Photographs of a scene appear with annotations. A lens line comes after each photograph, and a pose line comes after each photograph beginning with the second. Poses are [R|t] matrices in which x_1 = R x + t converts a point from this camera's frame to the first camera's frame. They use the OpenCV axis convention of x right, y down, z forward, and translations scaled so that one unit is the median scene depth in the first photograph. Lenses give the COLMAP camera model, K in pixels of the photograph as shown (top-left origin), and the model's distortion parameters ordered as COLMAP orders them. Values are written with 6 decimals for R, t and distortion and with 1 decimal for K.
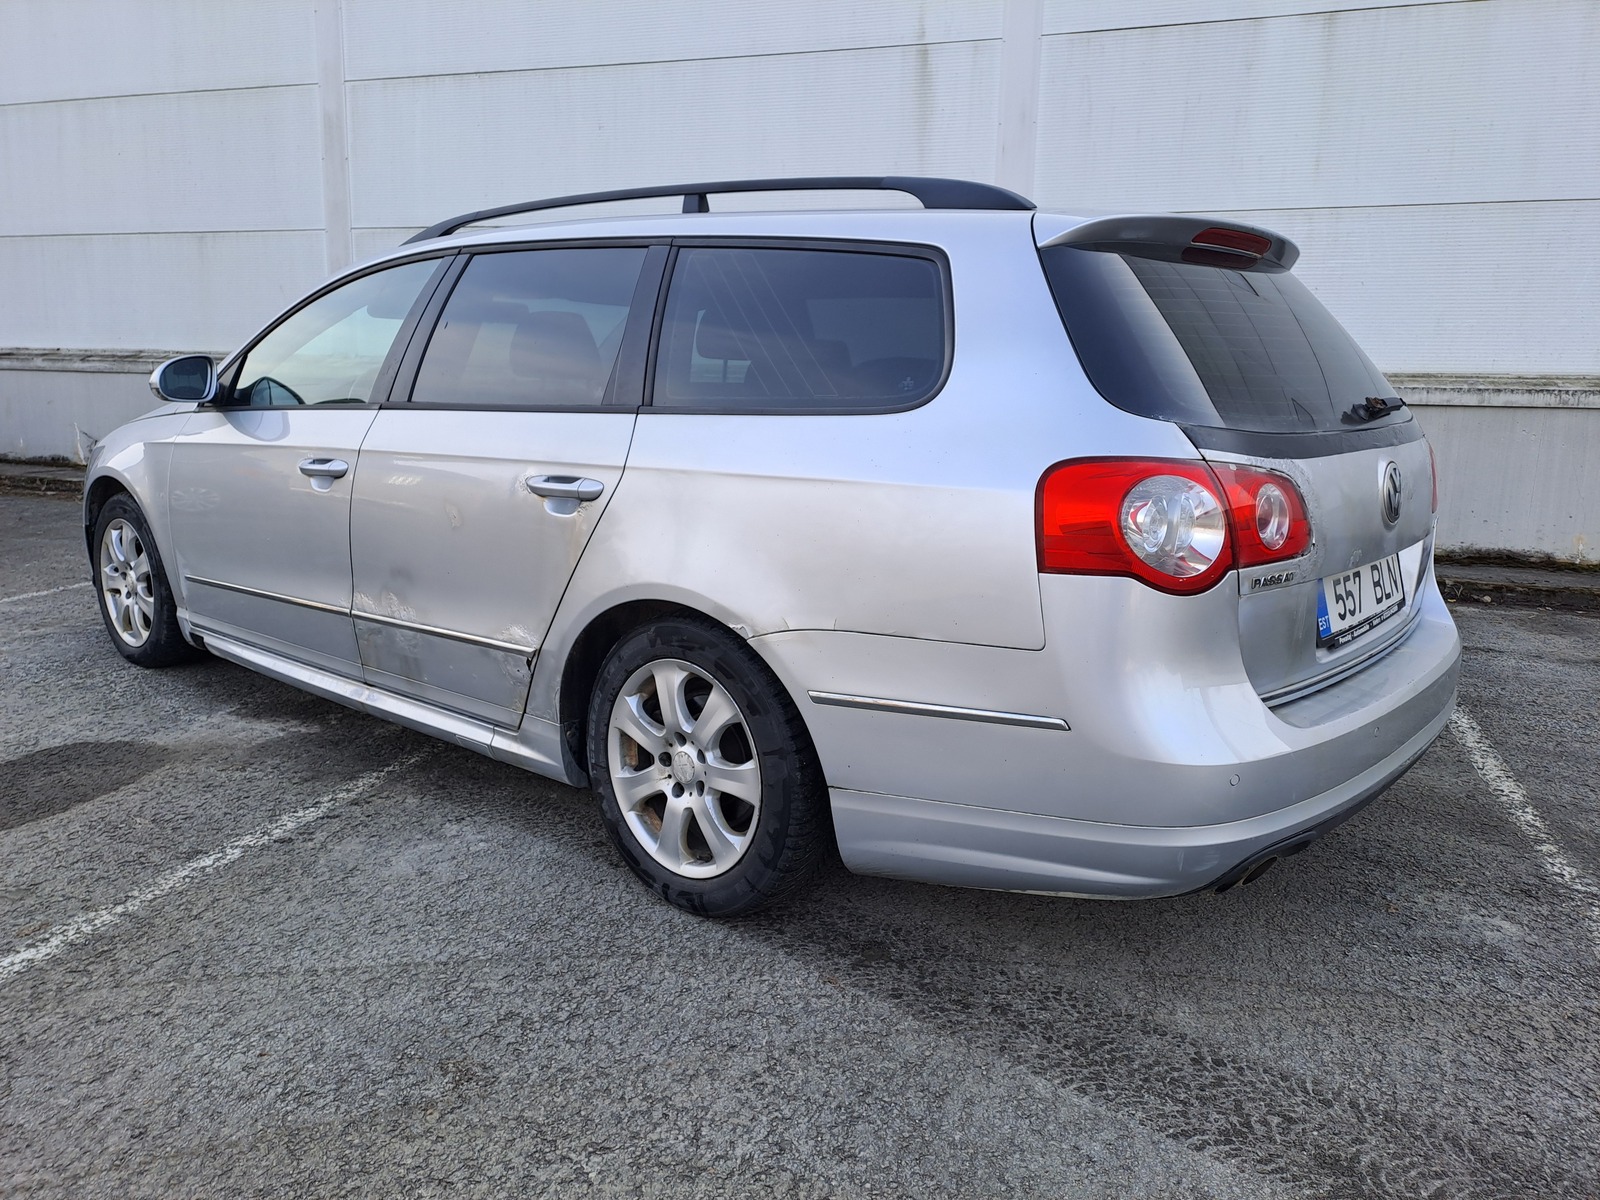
lens RADIAL K [[1181.7, 0, 822.3], [0, 1181.7, 599.4], [0, 0, 1]] dist [0.056164, -0.044199]
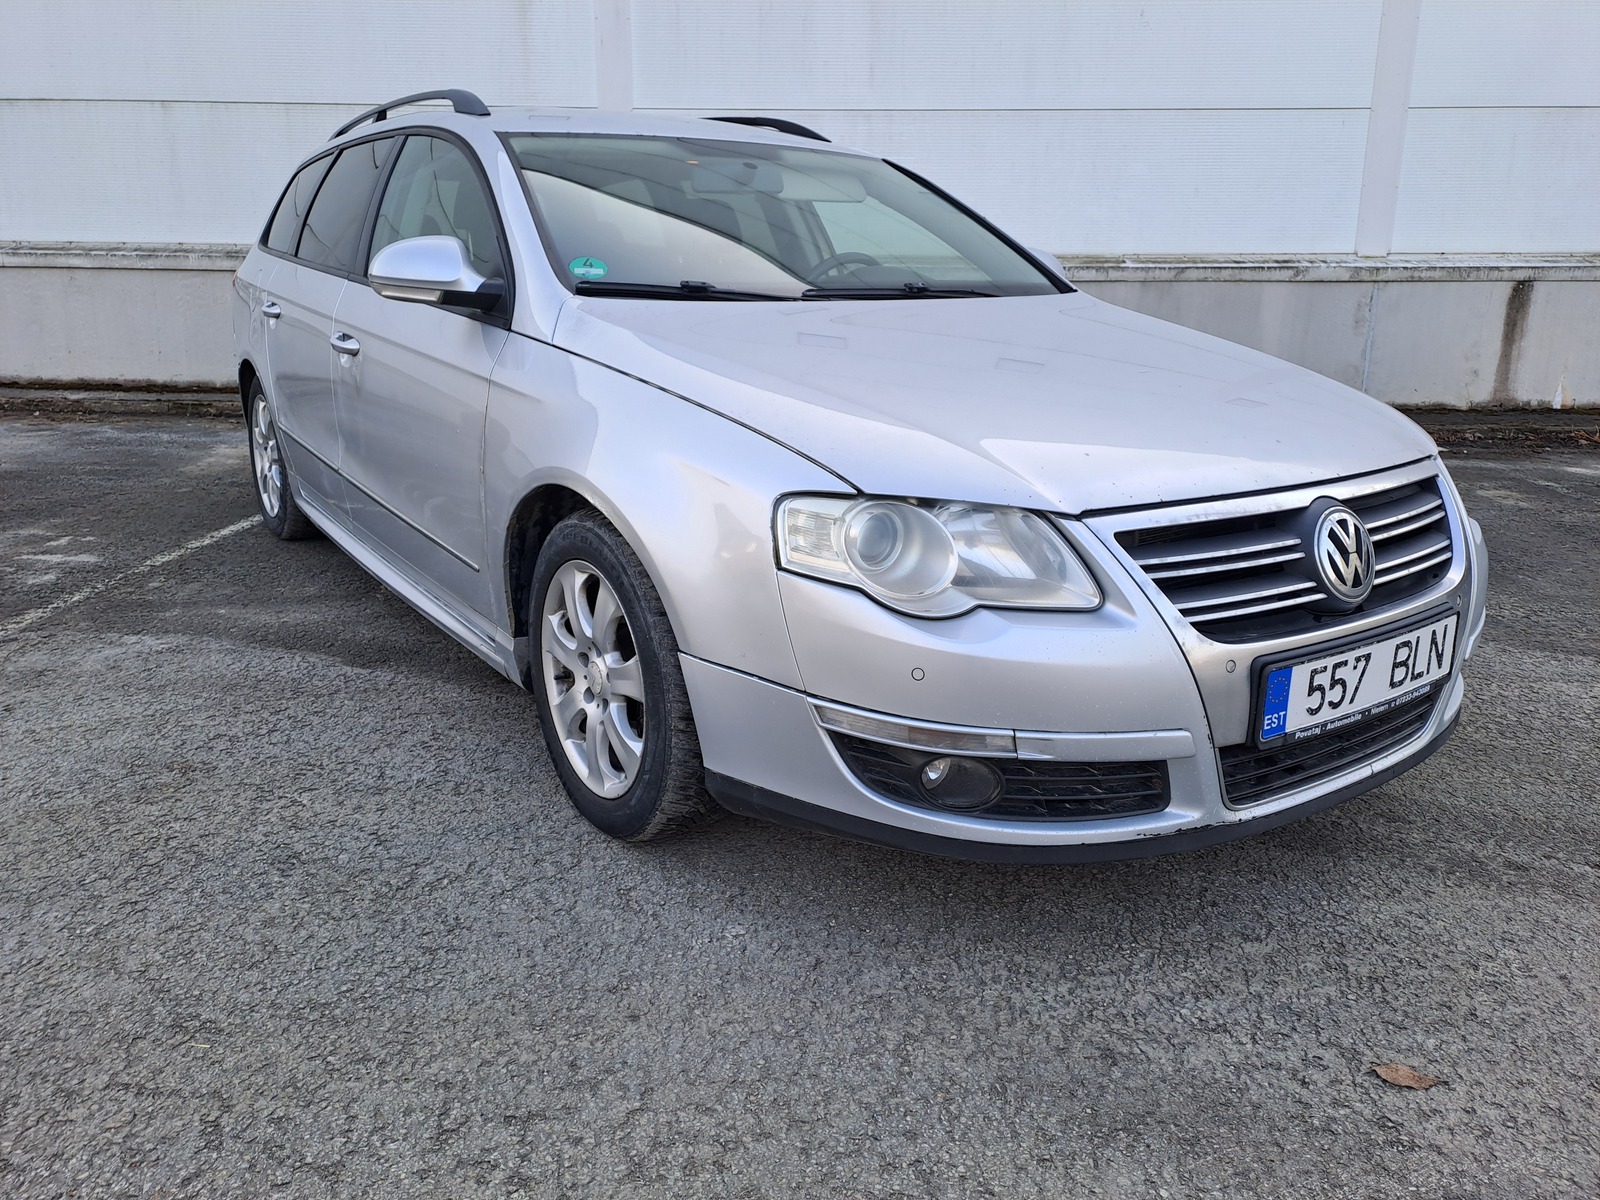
lens RADIAL K [[1172.0, 0, 816.6], [0, 1172.0, 597.1], [0, 0, 1]] dist [0.071991, -0.061061]
pose [[0.957732, -0.089046, 0.273534, 0.015766], [0.067235, 0.993838, 0.088121, 0.105986], [-0.279696, -0.066005, 0.957817, -0.327791]]
